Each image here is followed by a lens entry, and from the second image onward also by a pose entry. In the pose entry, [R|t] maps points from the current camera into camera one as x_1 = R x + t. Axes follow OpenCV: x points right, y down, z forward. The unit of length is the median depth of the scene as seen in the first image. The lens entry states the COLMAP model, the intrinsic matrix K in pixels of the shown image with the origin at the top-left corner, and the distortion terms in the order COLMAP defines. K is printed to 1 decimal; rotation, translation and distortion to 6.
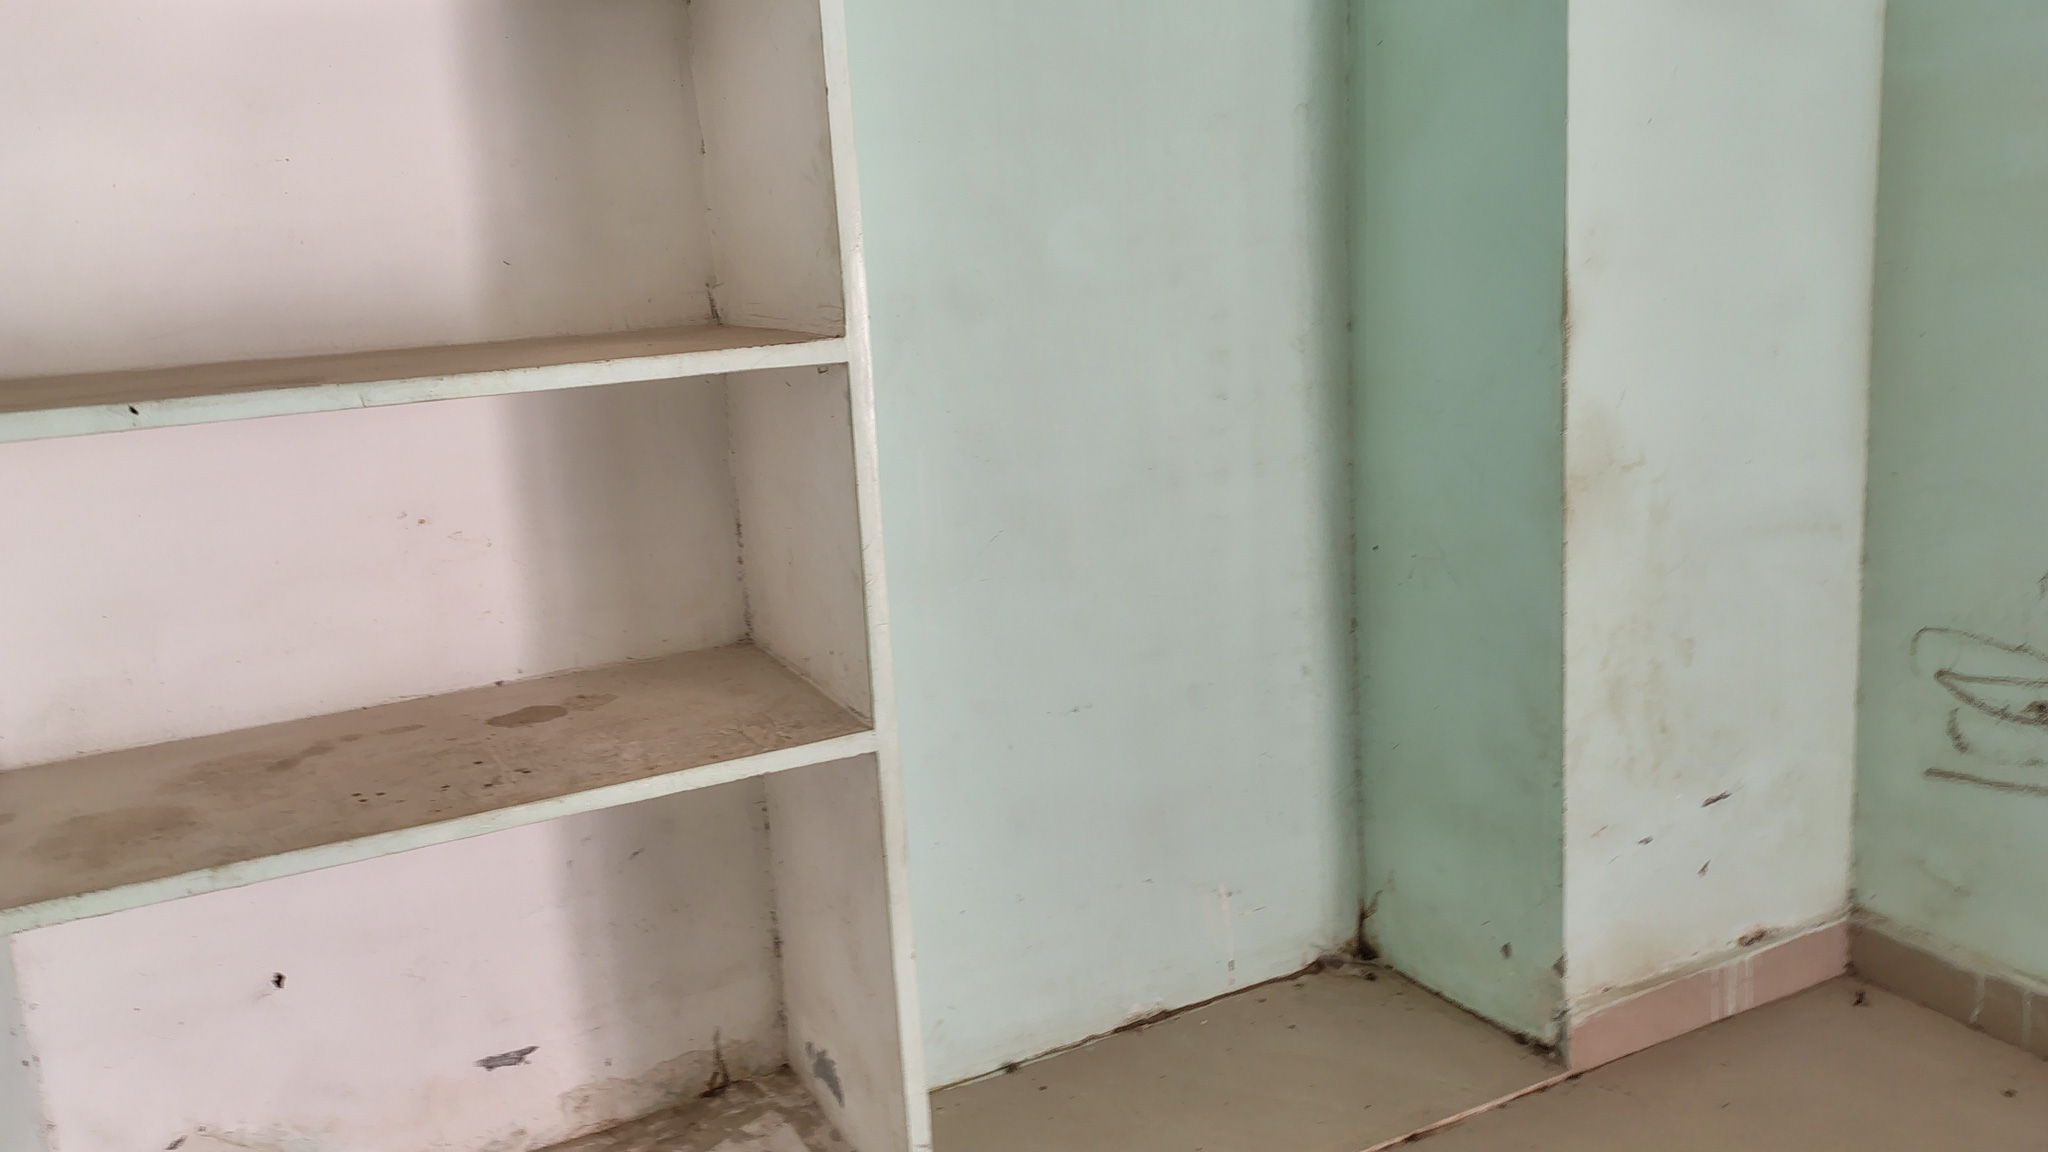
lens RADIAL K [[1591.8, 0, 1019.7], [0, 1591.8, 550.9], [0, 0, 1]] dist [0.122970, -0.225256]
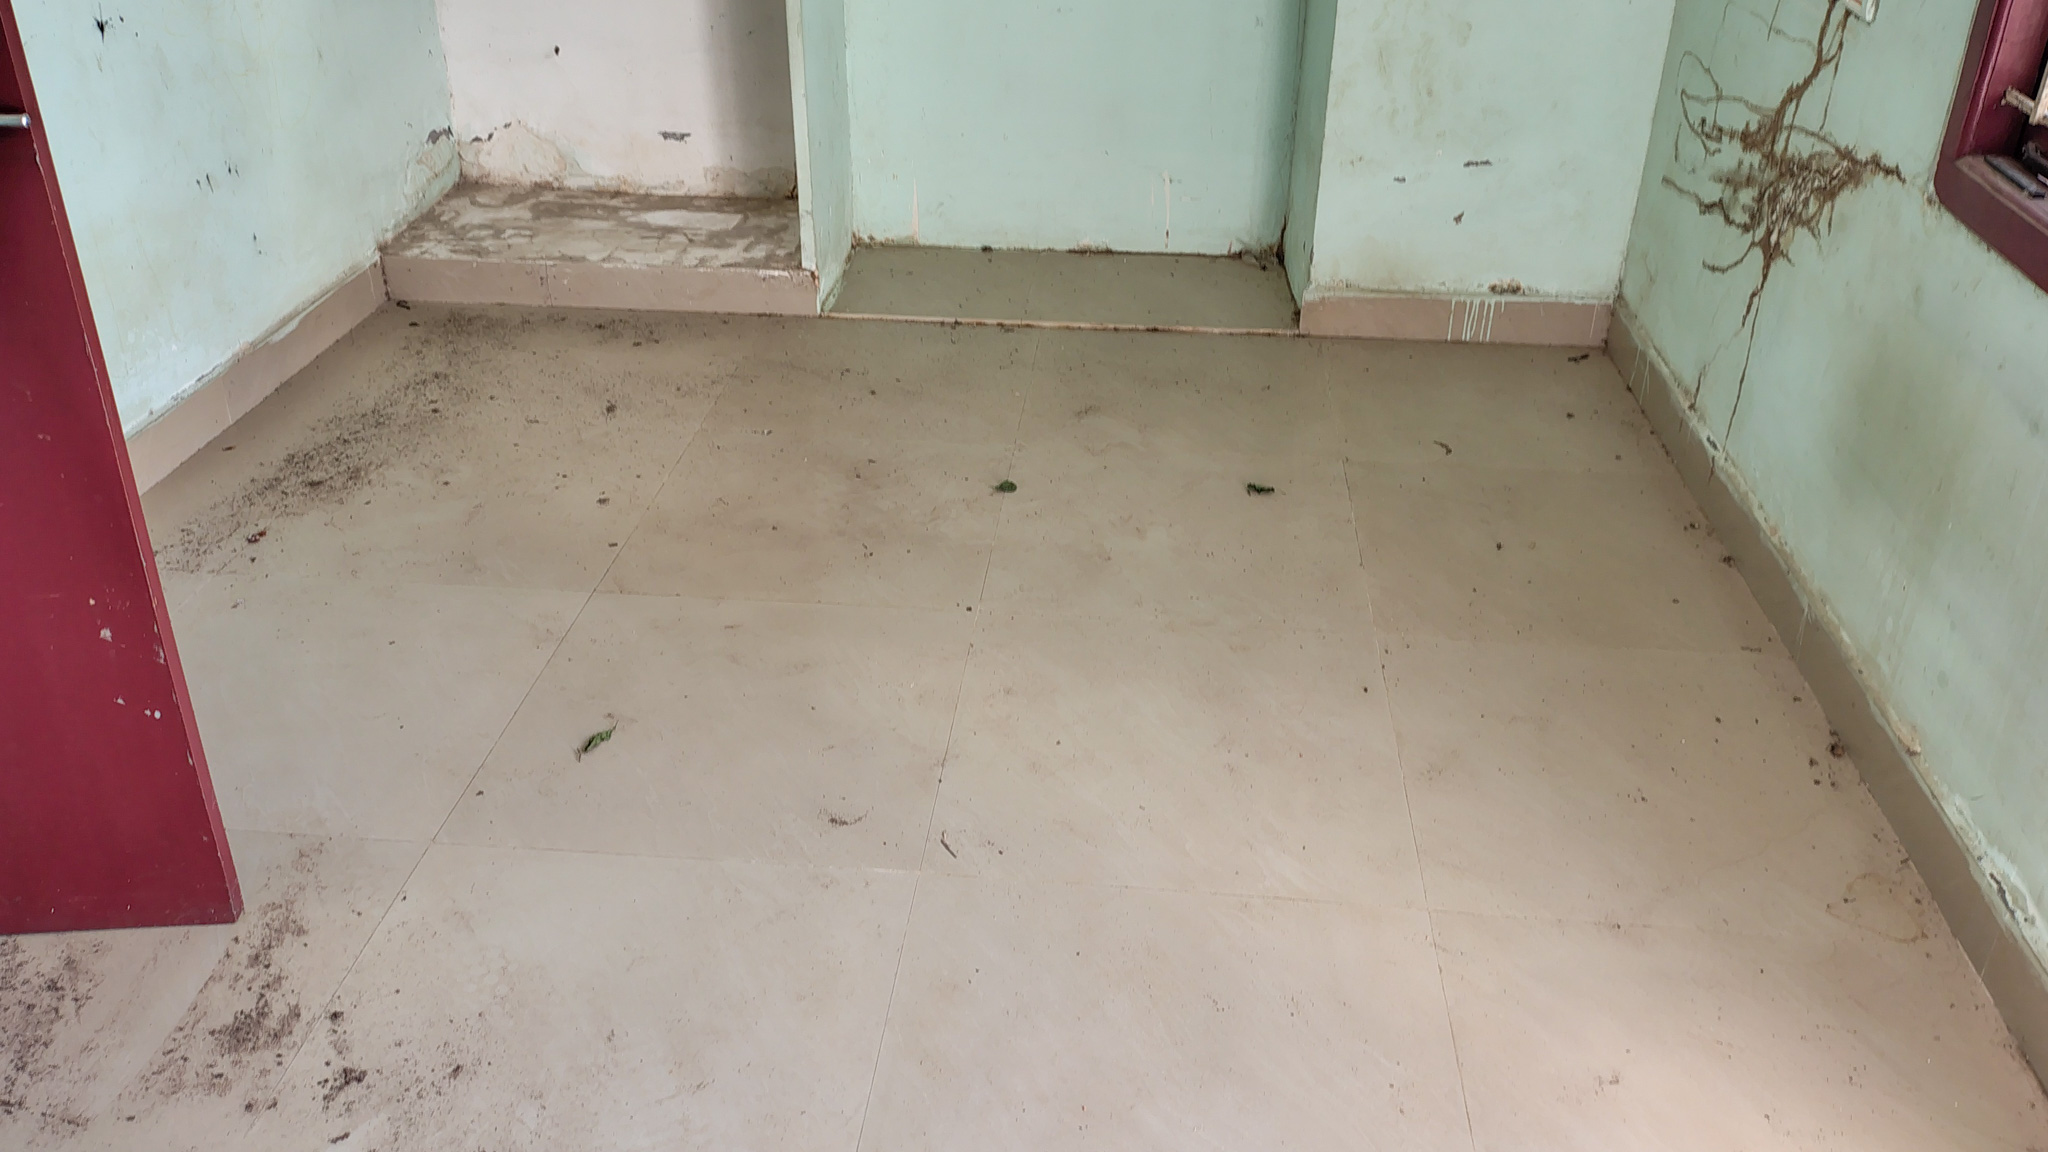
lens RADIAL K [[1595.3, 0, 1022.2], [0, 1595.3, 492.7], [0, 0, 1]] dist [0.129196, -0.189258]
pose [[0.839697, 0.301360, -0.451764, 0.801993], [-0.164008, 0.933778, 0.318057, 0.051321], [0.517697, -0.192979, 0.833516, -0.297764]]
